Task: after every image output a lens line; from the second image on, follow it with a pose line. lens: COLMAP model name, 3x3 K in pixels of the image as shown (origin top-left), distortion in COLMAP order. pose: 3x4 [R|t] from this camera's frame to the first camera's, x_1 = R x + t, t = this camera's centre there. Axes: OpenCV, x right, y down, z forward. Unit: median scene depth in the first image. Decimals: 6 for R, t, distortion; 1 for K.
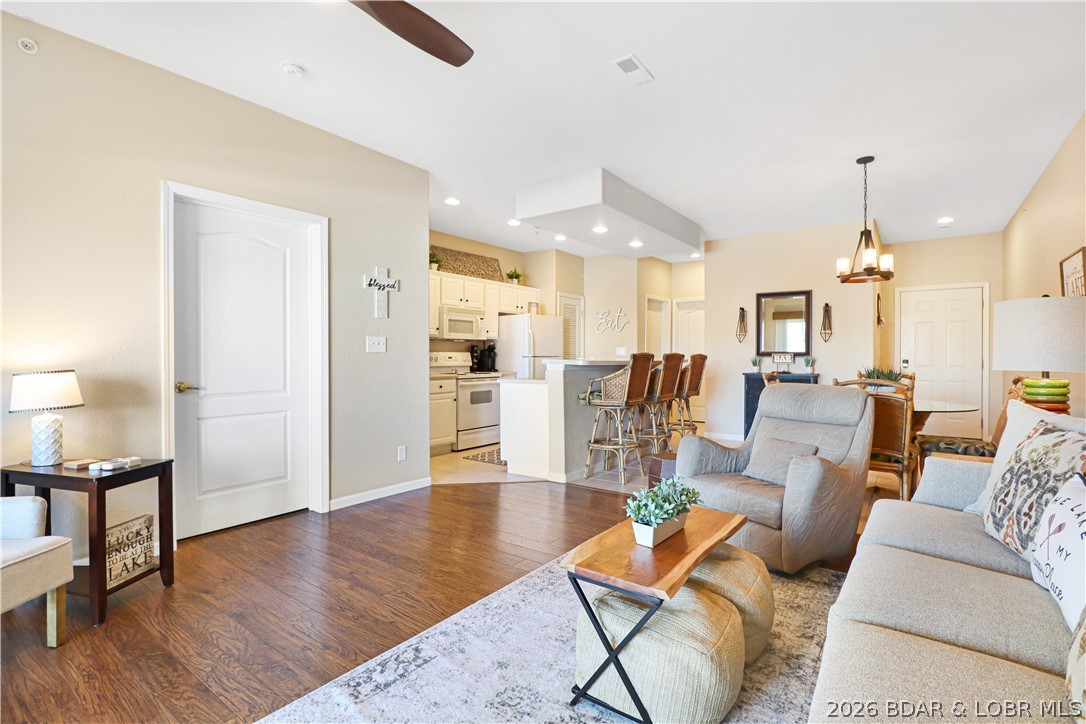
lens RADIAL K [[503.5, 0, 551.9], [0, 503.5, 355.7], [0, 0, 1]] dist [-0.000941, -0.000780]
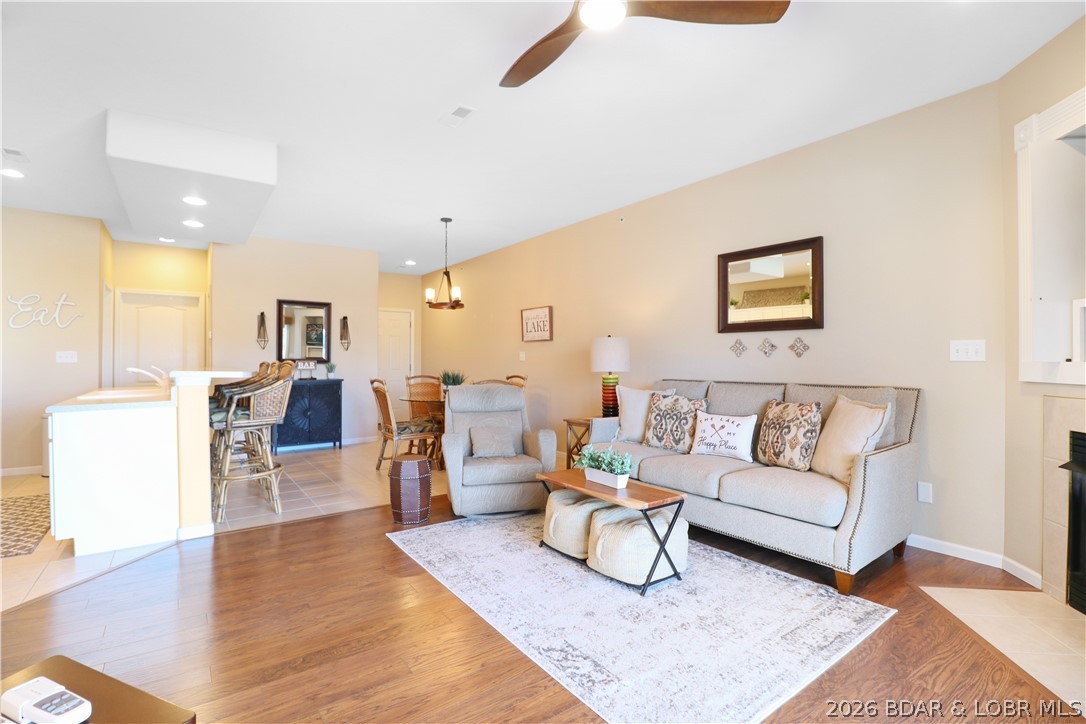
lens RADIAL K [[503.5, 0, 551.9], [0, 503.5, 355.7], [0, 0, 1]] dist [-0.000941, -0.000780]
pose [[0.307512, 0.006948, 0.951519, -0.382883], [-0.000238, 0.999974, -0.007225, -0.007149], [-0.951544, 0.001995, 0.307505, 0.201191]]
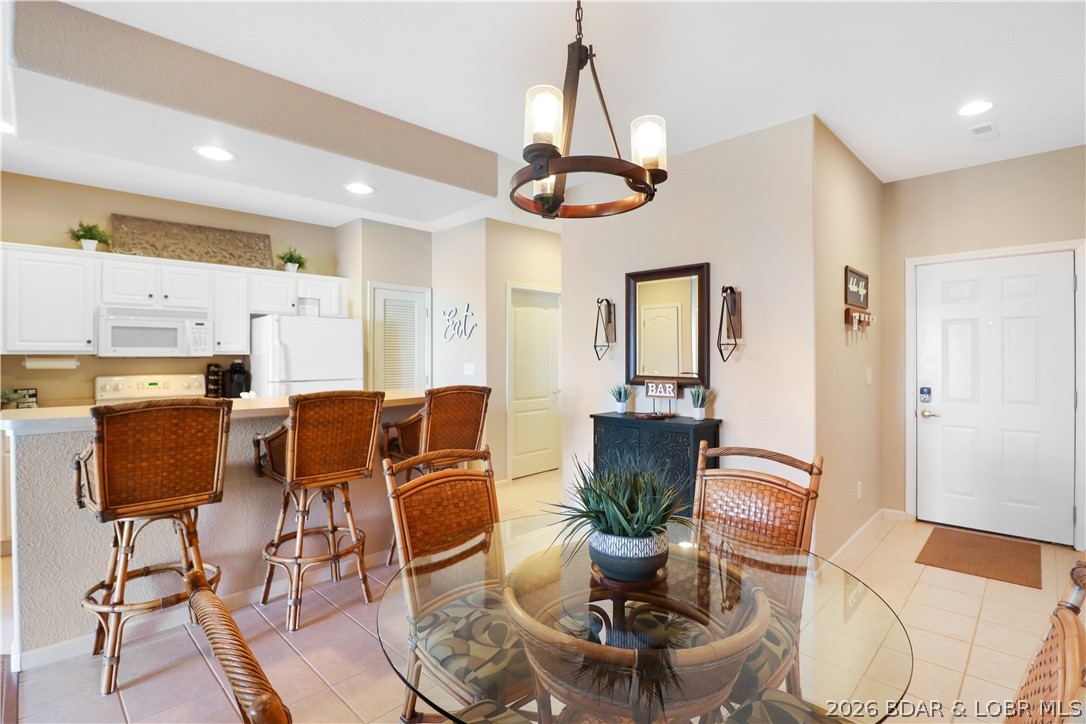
lens RADIAL K [[516.5, 0, 544.9], [0, 516.5, 352.2], [0, 0, 1]] dist [-0.001826, -0.000658]
pose [[0.989538, -0.005562, -0.144162, 0.422119], [0.004352, 0.999953, -0.008709, -0.031505], [0.144203, 0.007991, 0.989516, 0.430455]]
